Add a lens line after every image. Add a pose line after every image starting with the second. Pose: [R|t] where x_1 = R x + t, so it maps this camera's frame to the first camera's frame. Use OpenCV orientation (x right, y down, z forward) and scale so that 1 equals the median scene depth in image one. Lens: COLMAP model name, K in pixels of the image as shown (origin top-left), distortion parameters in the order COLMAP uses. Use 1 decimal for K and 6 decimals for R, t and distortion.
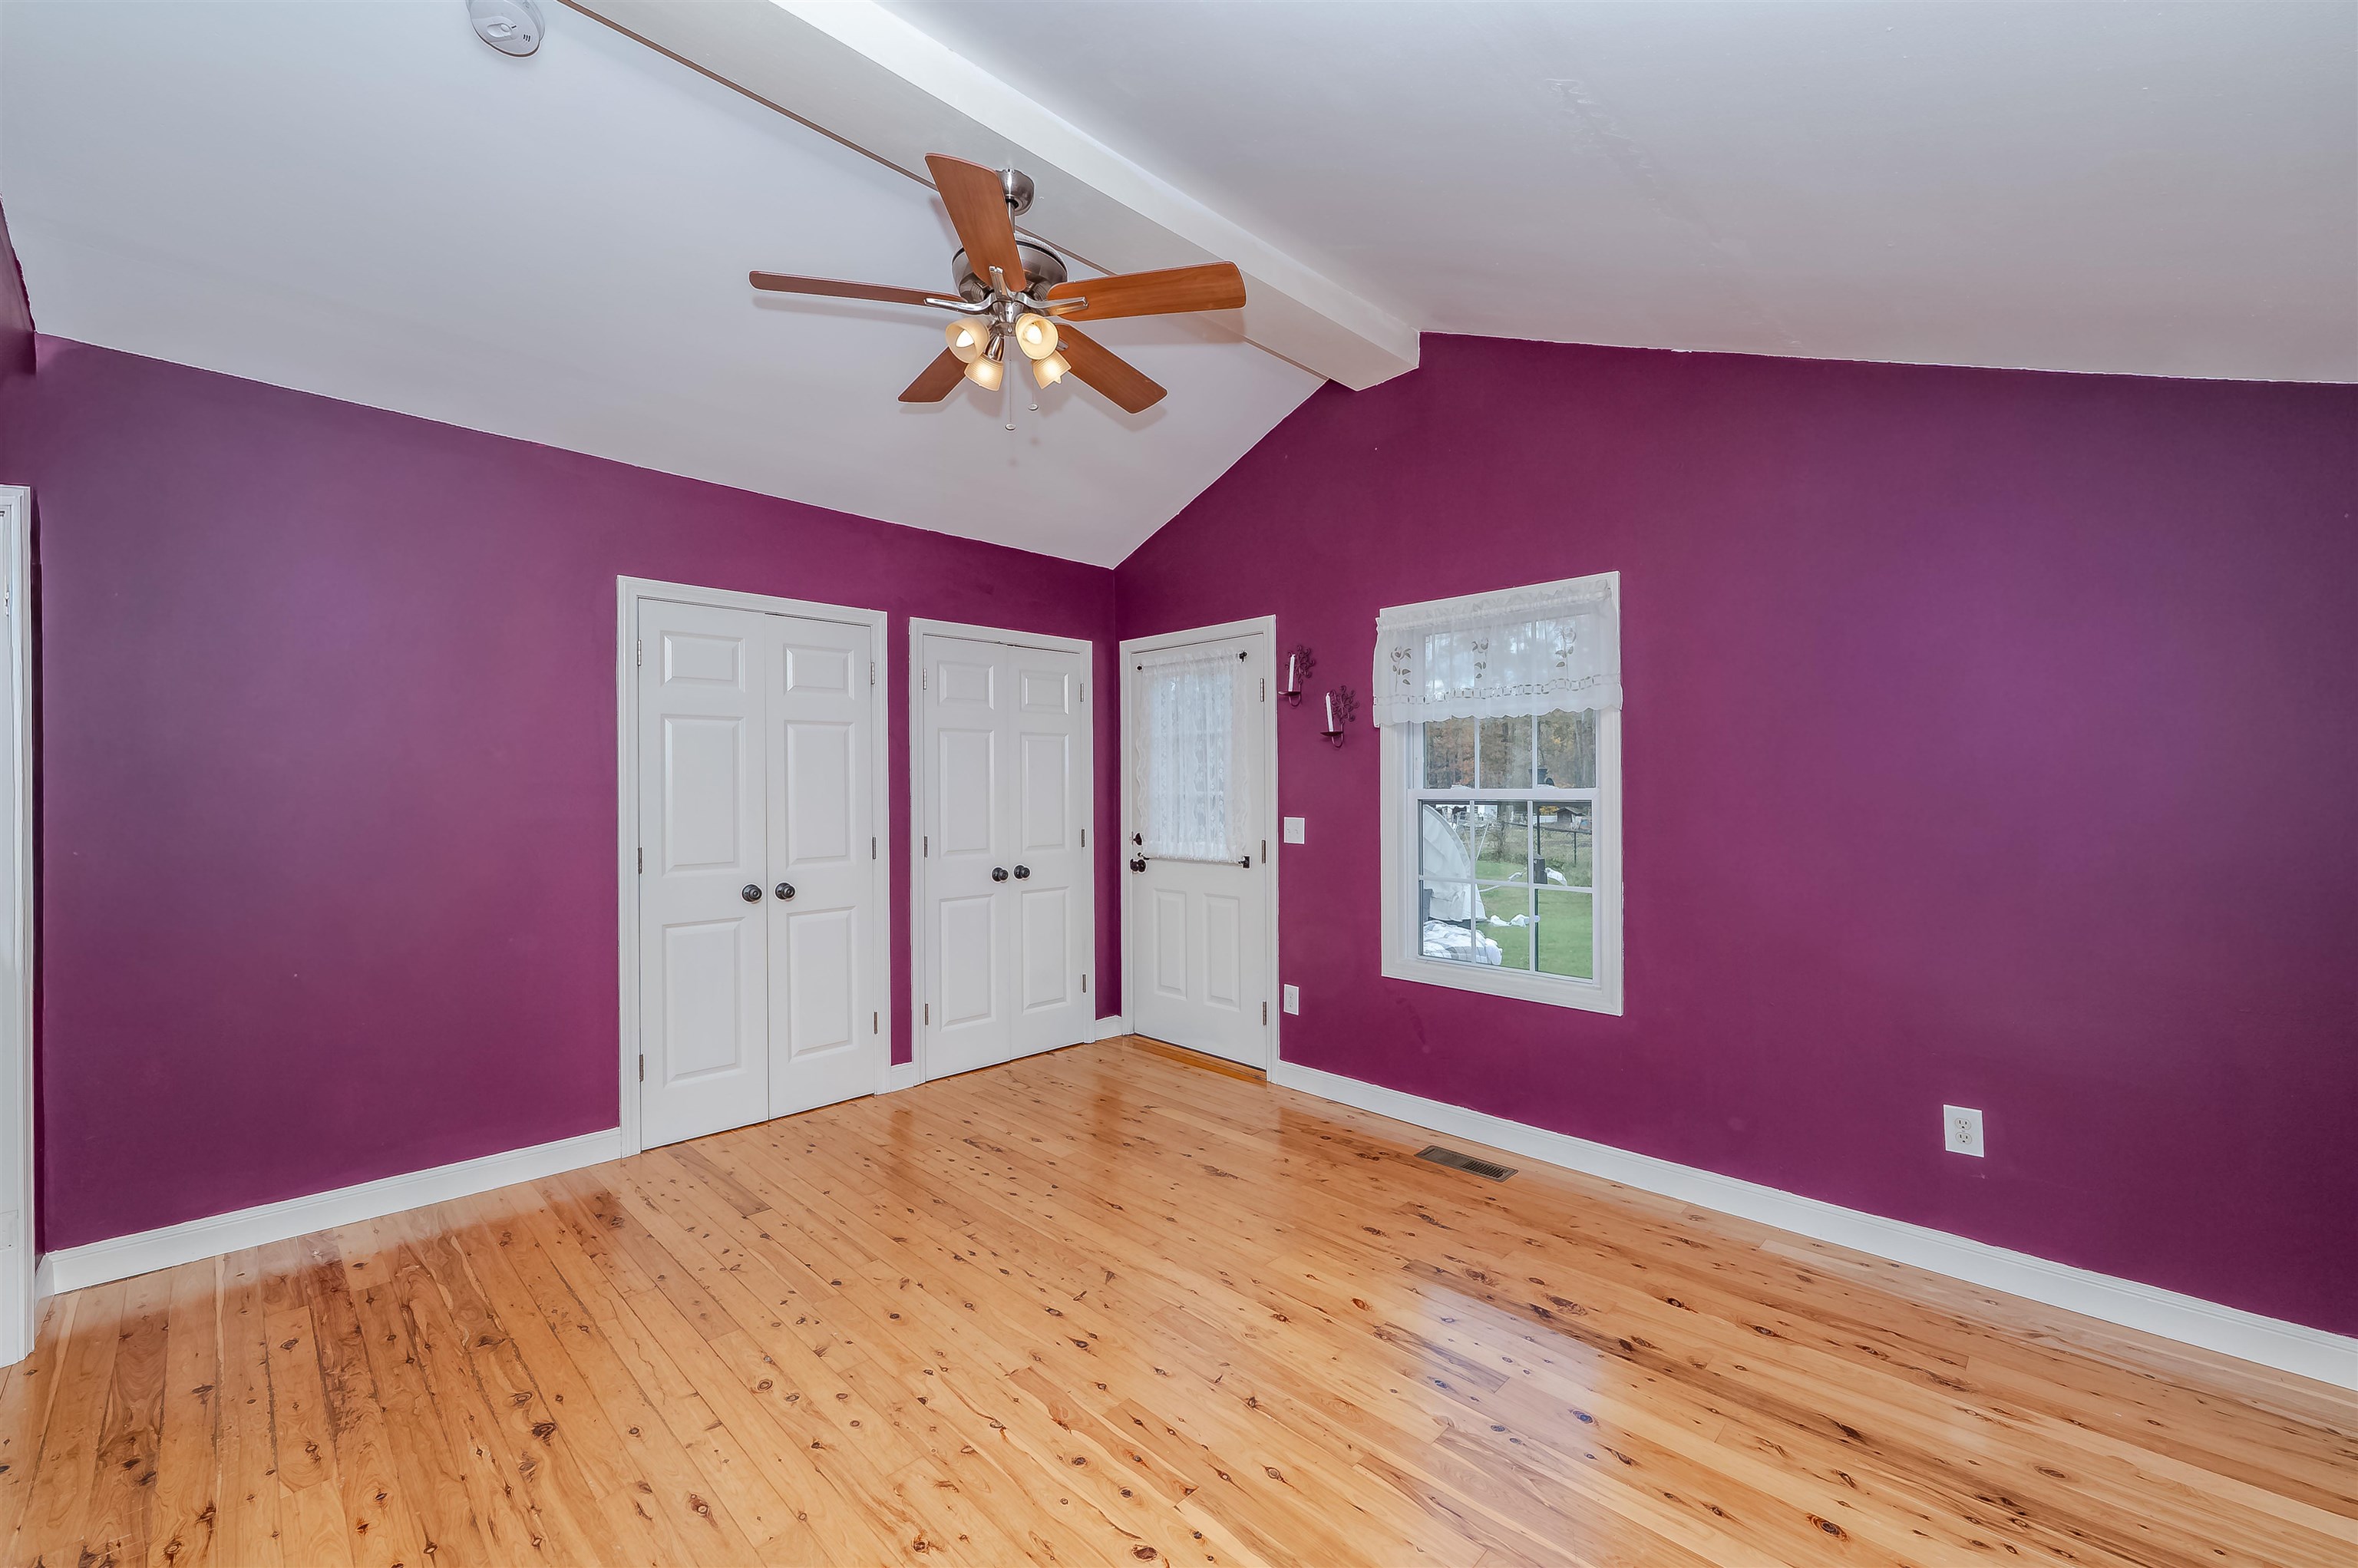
lens RADIAL K [[949.4, 0, 1184.2], [0, 949.4, 778.2], [0, 0, 1]] dist [-0.001759, -0.000323]
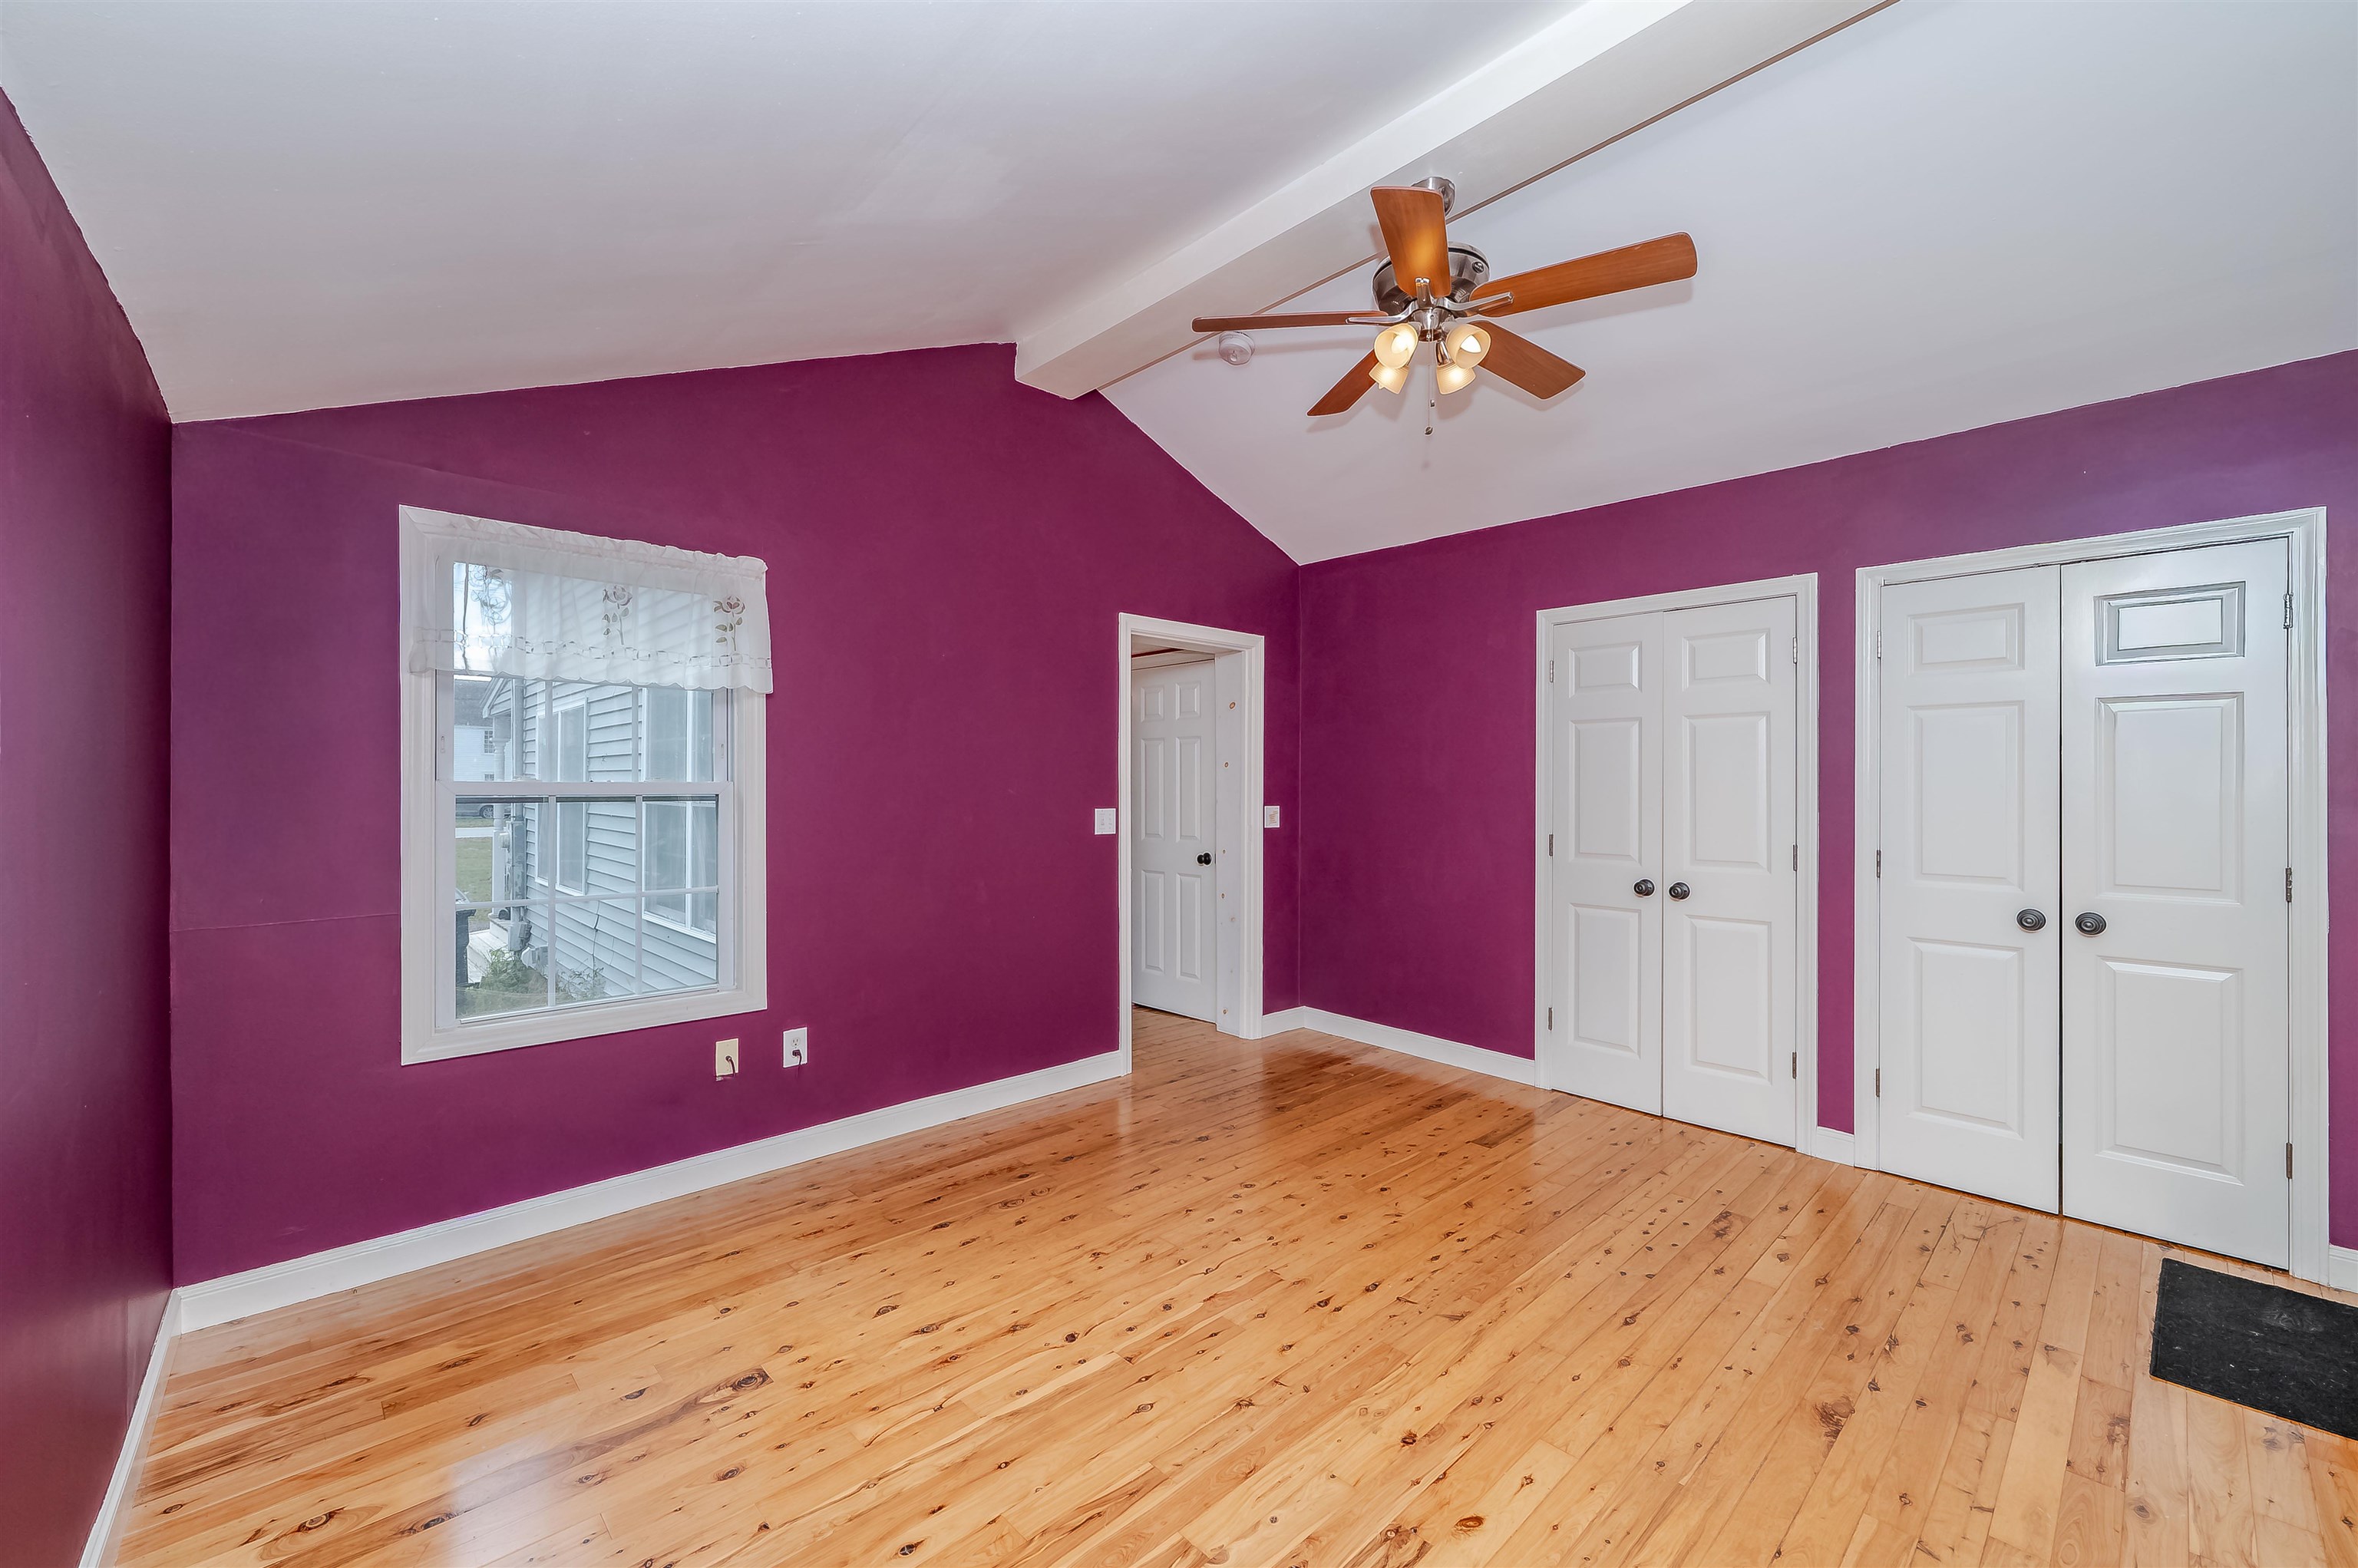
lens RADIAL K [[949.4, 0, 1184.2], [0, 949.4, 778.2], [0, 0, 1]] dist [-0.001759, -0.000323]
pose [[-0.038244, -0.003143, -0.999263, 0.748260], [0.004963, 0.999982, -0.003335, 0.004383], [0.999256, -0.005087, -0.038227, 0.684293]]
